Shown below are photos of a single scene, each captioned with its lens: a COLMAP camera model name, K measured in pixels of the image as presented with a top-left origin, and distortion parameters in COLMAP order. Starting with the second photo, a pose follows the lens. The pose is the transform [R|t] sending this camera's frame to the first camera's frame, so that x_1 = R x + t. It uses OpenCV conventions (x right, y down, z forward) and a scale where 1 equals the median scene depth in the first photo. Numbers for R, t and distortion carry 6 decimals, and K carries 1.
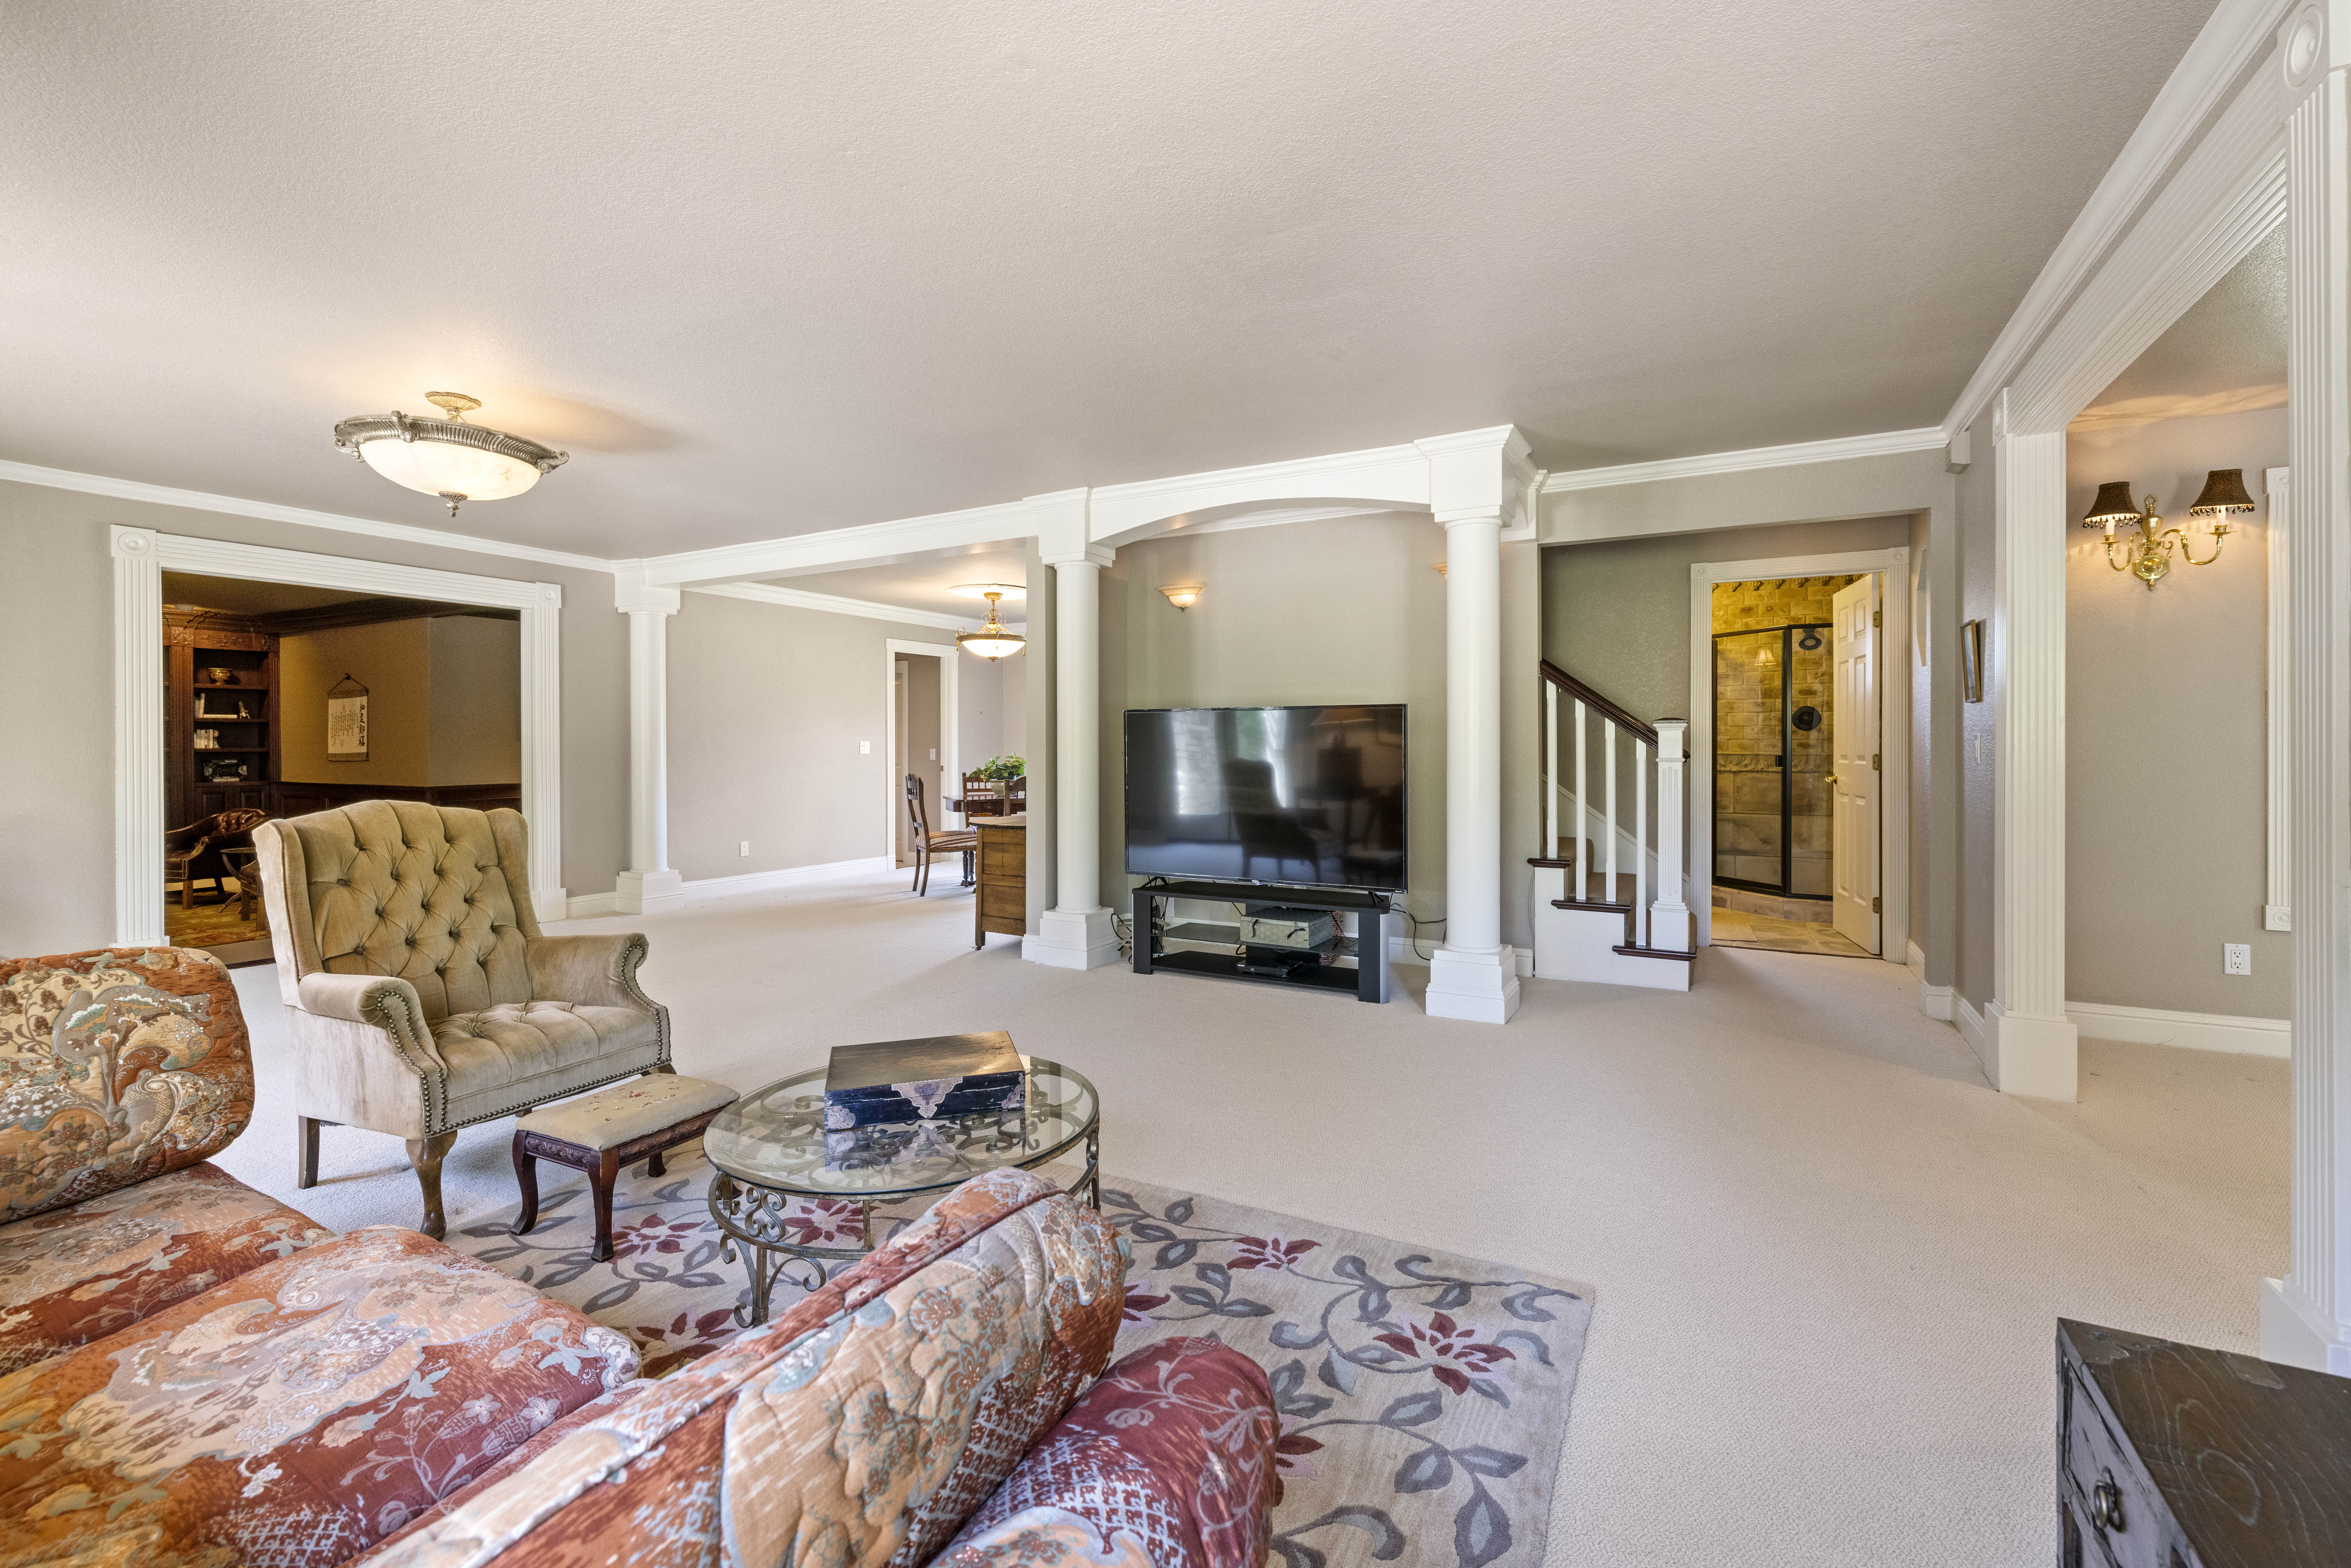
lens RADIAL K [[1001.0, 0, 1162.4], [0, 1001.0, 750.7], [0, 0, 1]] dist [-0.002557, 0.002318]
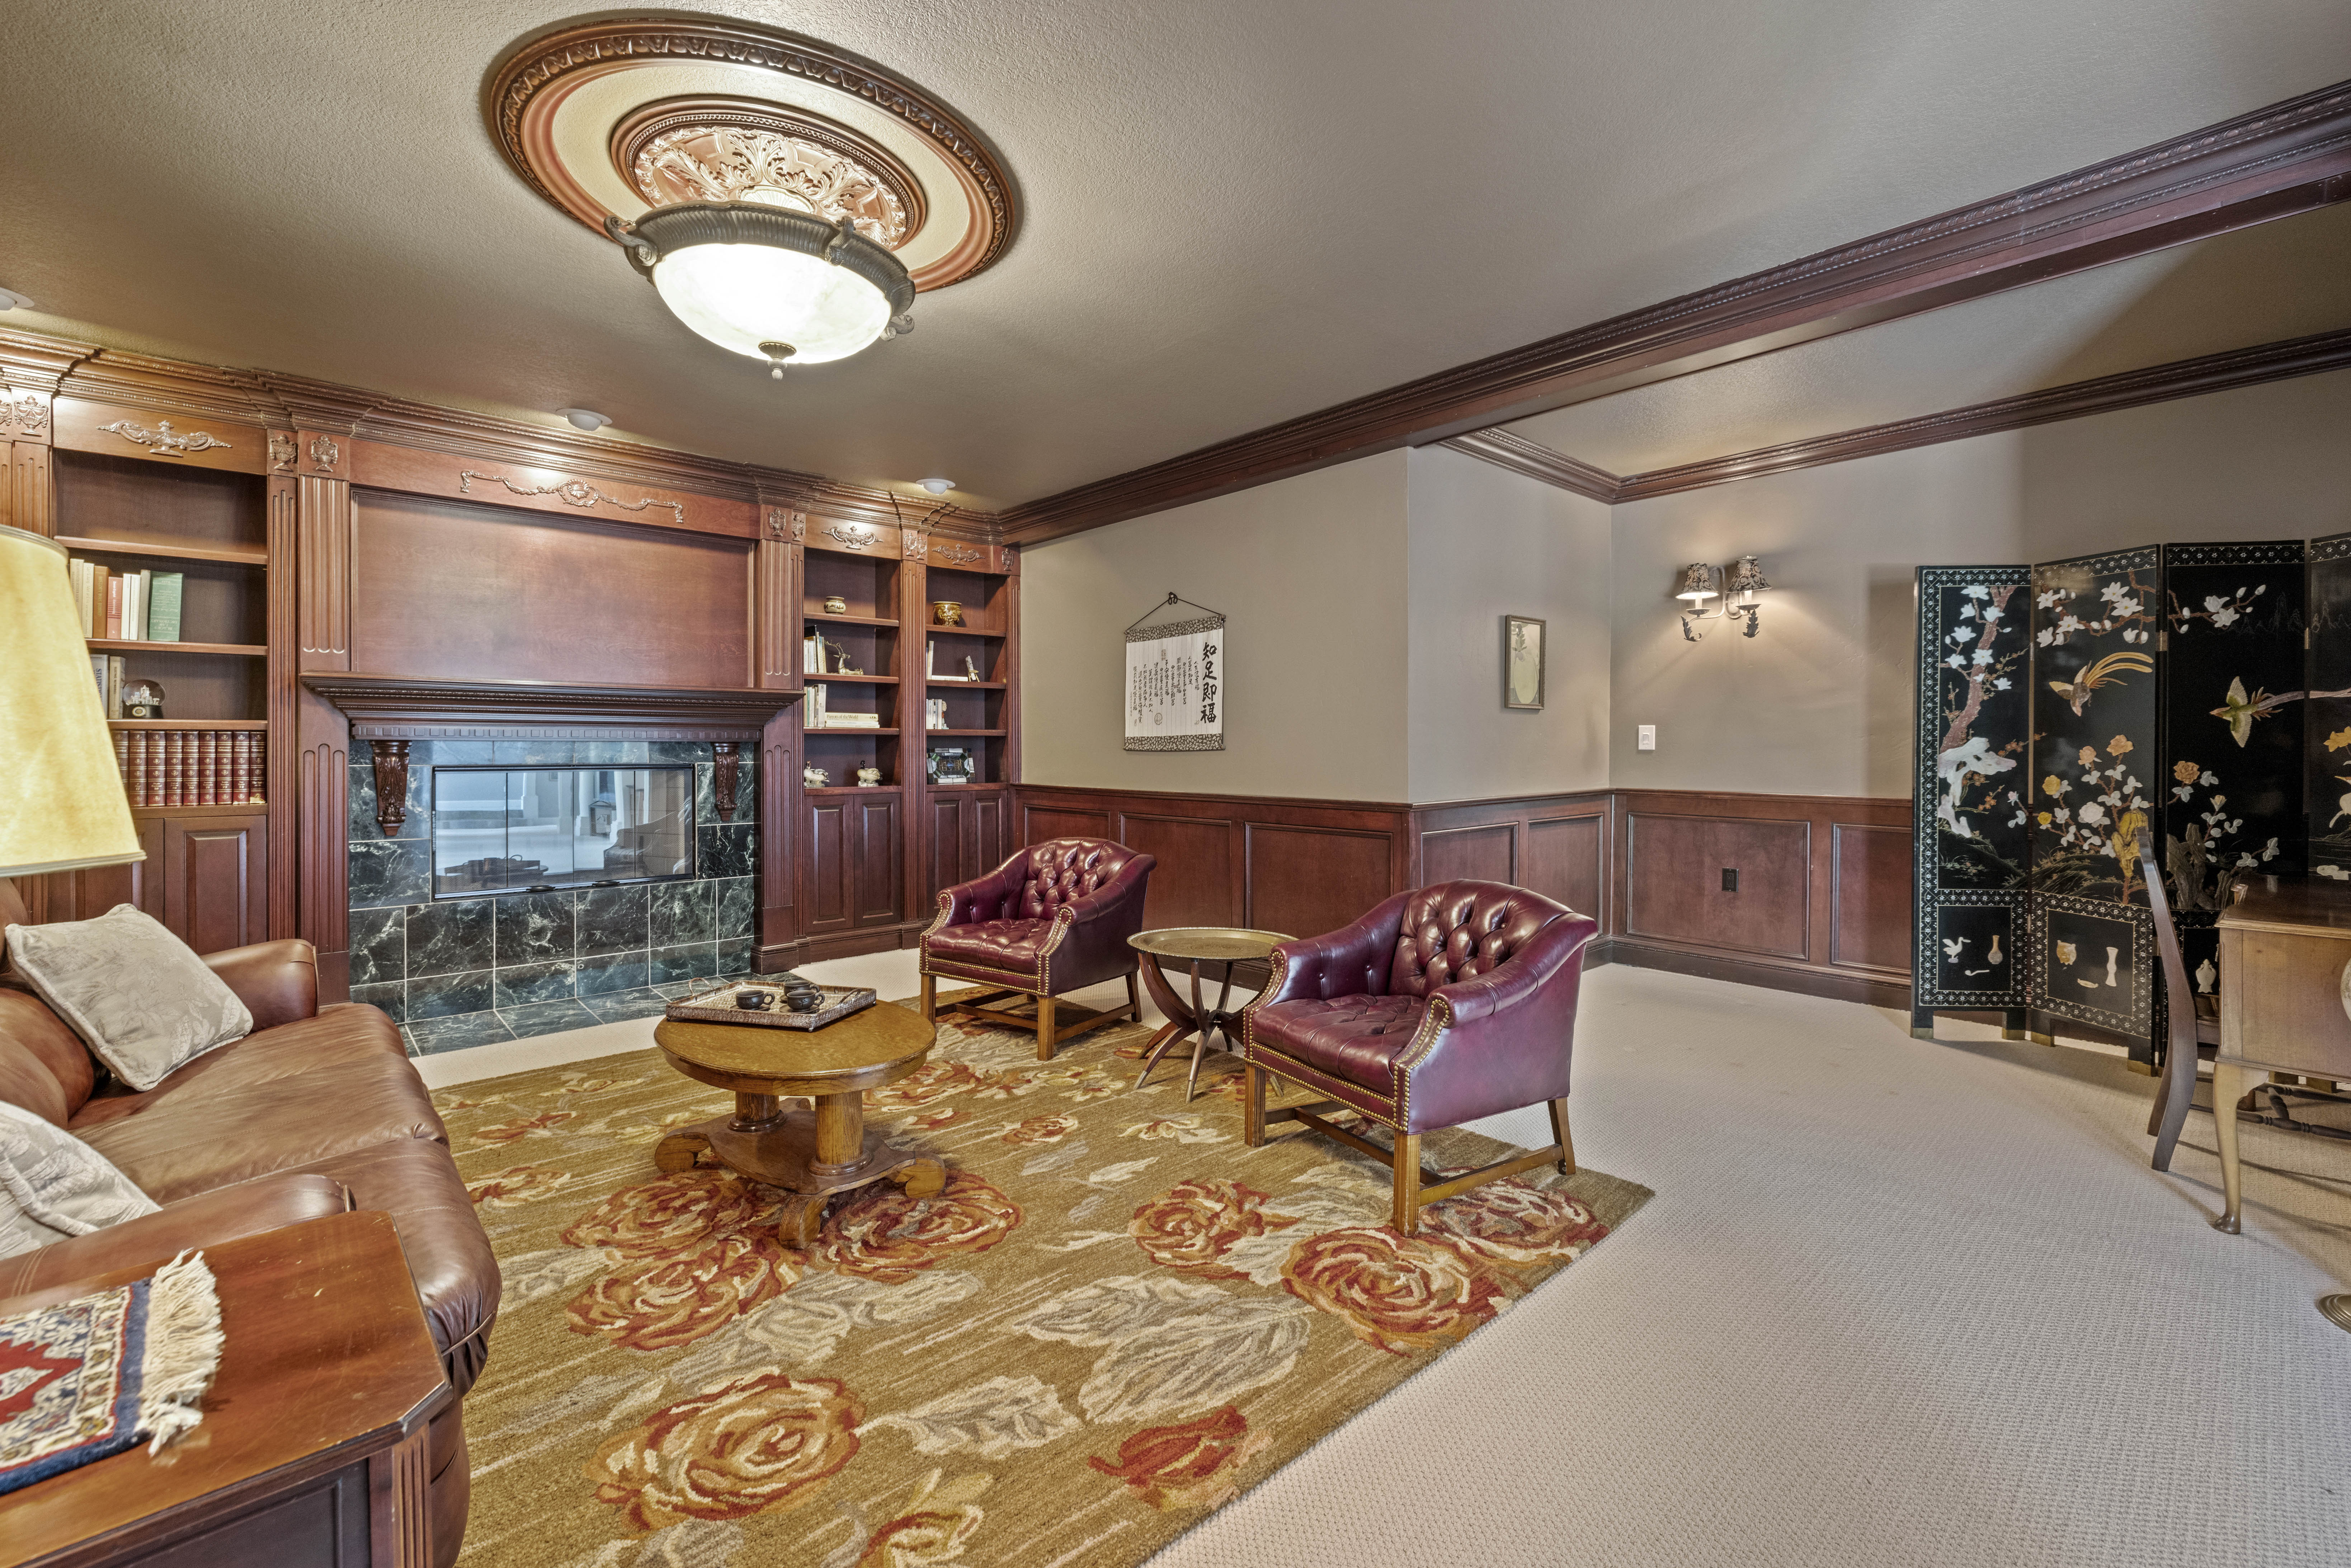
lens RADIAL K [[1001.0, 0, 1192.0], [0, 1001.0, 737.2], [0, 0, 1]] dist [-0.002557, 0.002318]
pose [[0.947530, 0.001467, -0.319662, -0.603580], [-0.005457, 0.999918, -0.011587, 0.008638], [0.319619, 0.012723, 0.947461, 0.463097]]
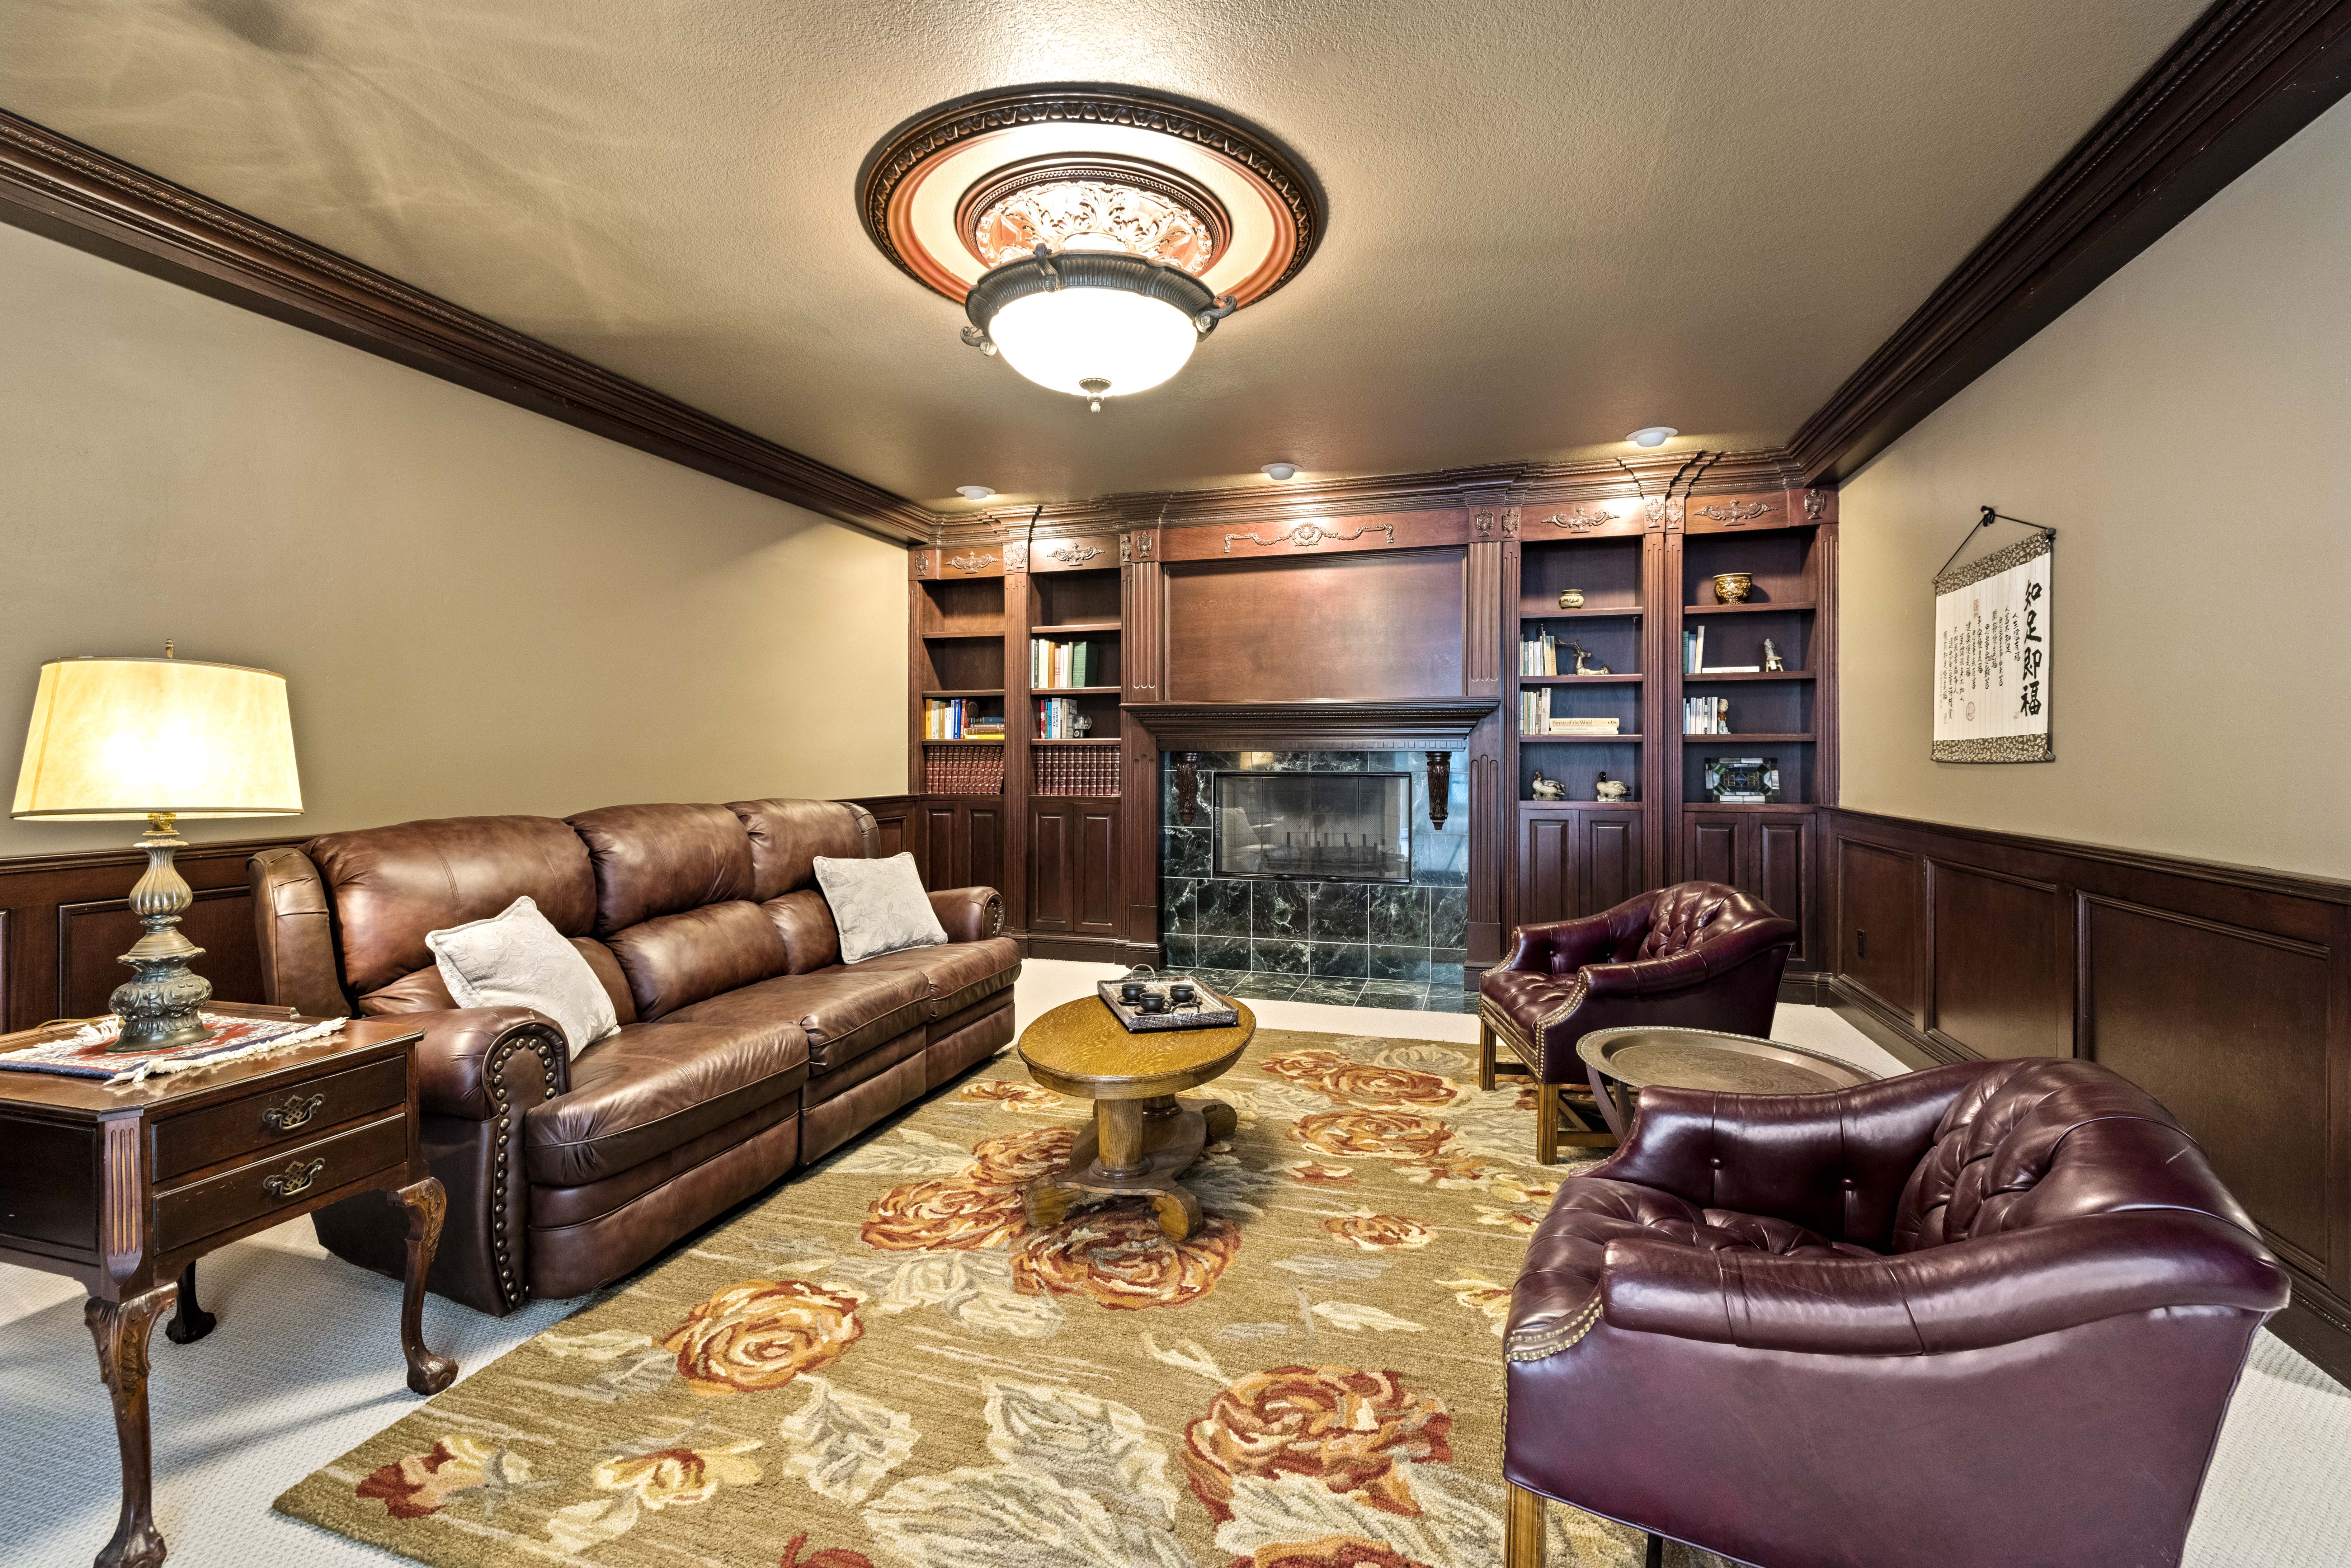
lens RADIAL K [[1001.0, 0, 1170.4], [0, 1001.0, 750.3], [0, 0, 1]] dist [-0.002557, 0.002318]
pose [[0.194060, -0.001496, -0.980989, -0.514653], [-0.004383, 0.999988, -0.002392, 0.007658], [0.980980, 0.004763, 0.194051, 0.637093]]
